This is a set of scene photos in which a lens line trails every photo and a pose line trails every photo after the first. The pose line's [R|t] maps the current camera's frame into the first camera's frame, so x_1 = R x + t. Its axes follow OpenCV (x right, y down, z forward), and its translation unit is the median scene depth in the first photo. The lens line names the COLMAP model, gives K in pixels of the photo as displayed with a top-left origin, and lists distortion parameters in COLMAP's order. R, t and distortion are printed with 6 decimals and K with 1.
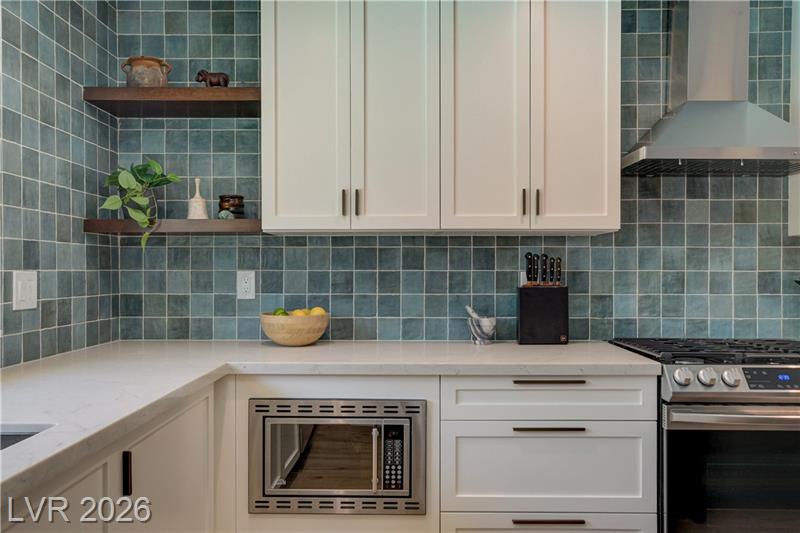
lens RADIAL K [[640.8, 0, 400.8], [0, 640.8, 271.8], [0, 0, 1]] dist [0.006080, 0.010527]
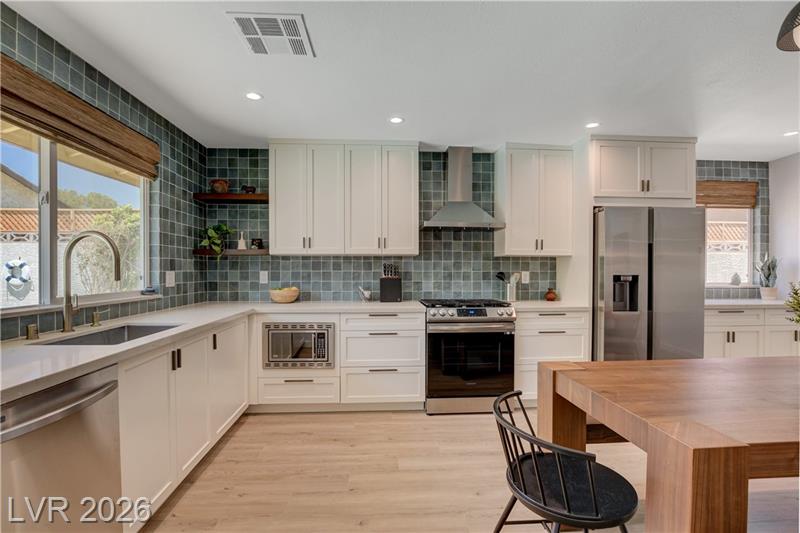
lens RADIAL K [[381.7, 0, 397.5], [0, 381.7, 272.7], [0, 0, 1]] dist [-0.021490, 0.000637]
pose [[0.997614, -0.000168, 0.069044, 0.152536], [-0.000129, 0.999991, 0.004286, -0.002127], [-0.069044, -0.004285, 0.997604, -0.420932]]
